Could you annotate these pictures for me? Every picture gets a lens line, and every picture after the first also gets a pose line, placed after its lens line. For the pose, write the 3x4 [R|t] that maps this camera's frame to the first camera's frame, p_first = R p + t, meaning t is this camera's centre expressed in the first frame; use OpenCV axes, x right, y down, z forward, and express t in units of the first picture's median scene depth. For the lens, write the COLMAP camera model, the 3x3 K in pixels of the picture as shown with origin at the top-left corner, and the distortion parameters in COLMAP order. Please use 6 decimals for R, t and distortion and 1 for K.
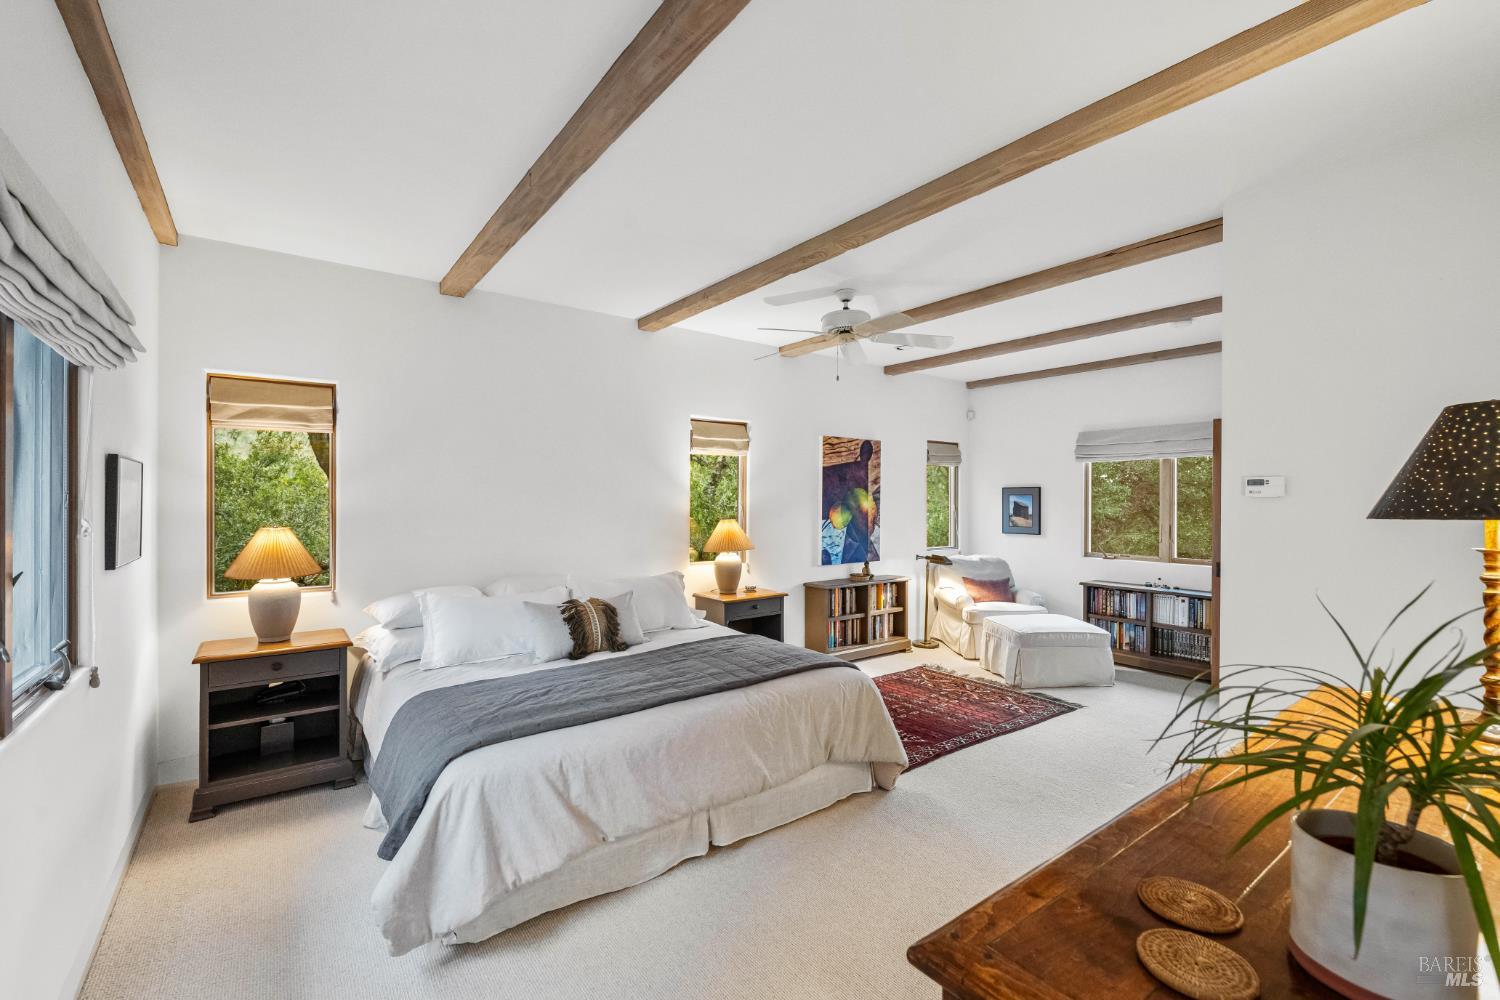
lens RADIAL K [[641.9, 0, 750.0], [0, 641.9, 500.0], [0, 0, 1]] dist [-0.001277, -0.000029]
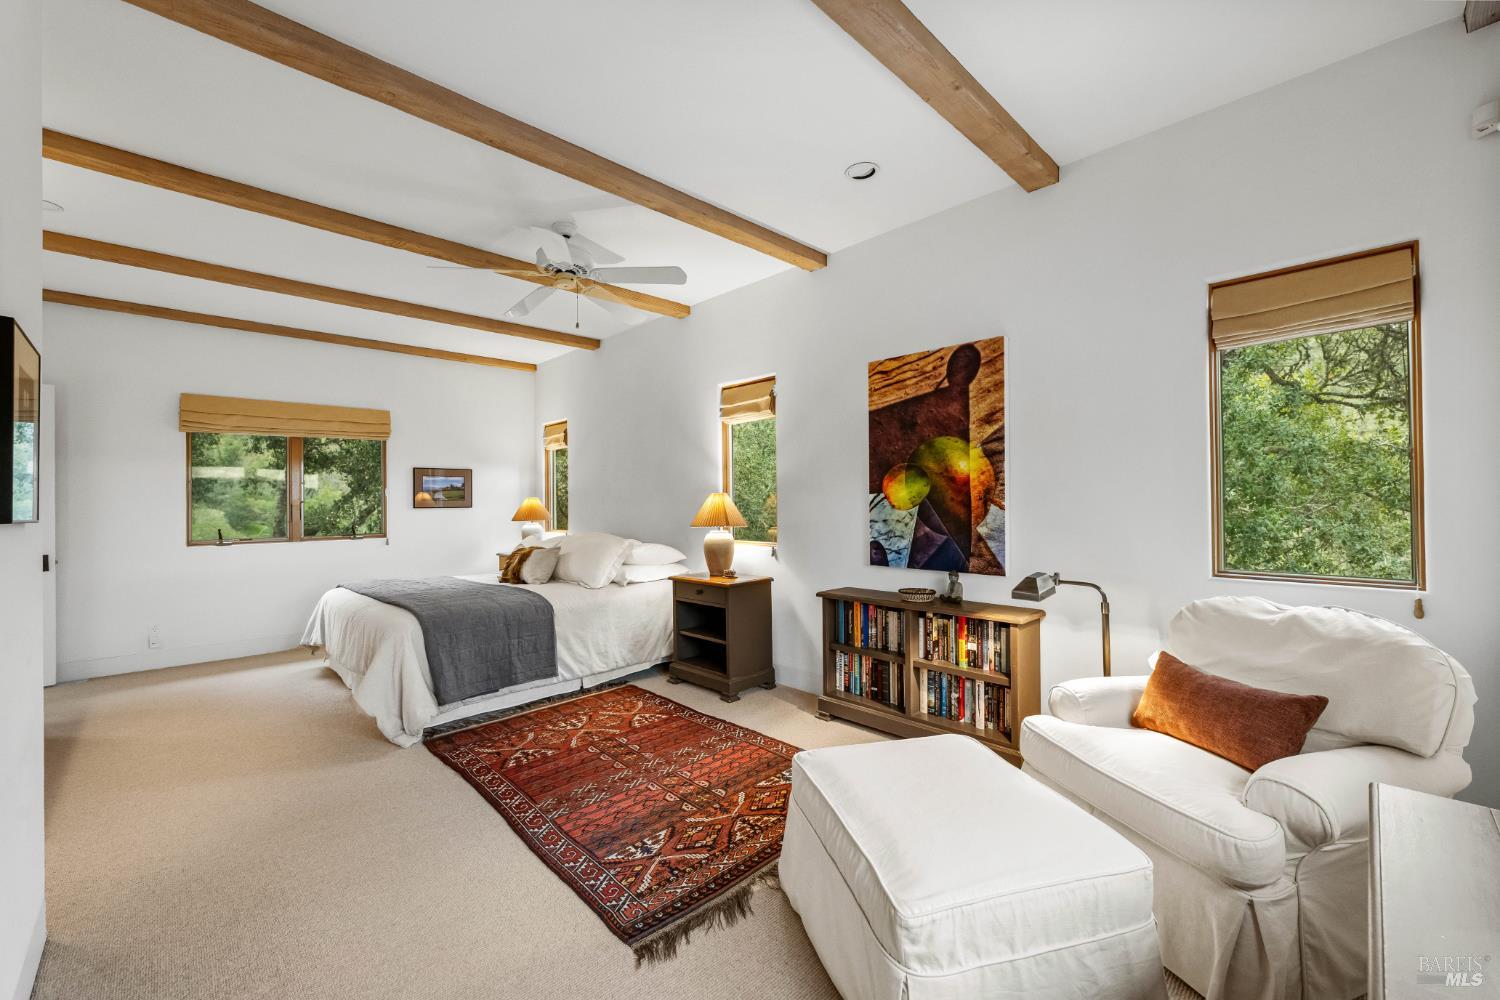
lens RADIAL K [[608.8, 0, 750.0], [0, 608.8, 500.0], [0, 0, 1]] dist [-0.000284, -0.000061]
pose [[0.125156, -0.016932, -0.991993, 0.684148], [-0.000612, 0.999853, -0.017143, 0.046302], [0.992137, 0.002753, 0.125127, 0.787974]]
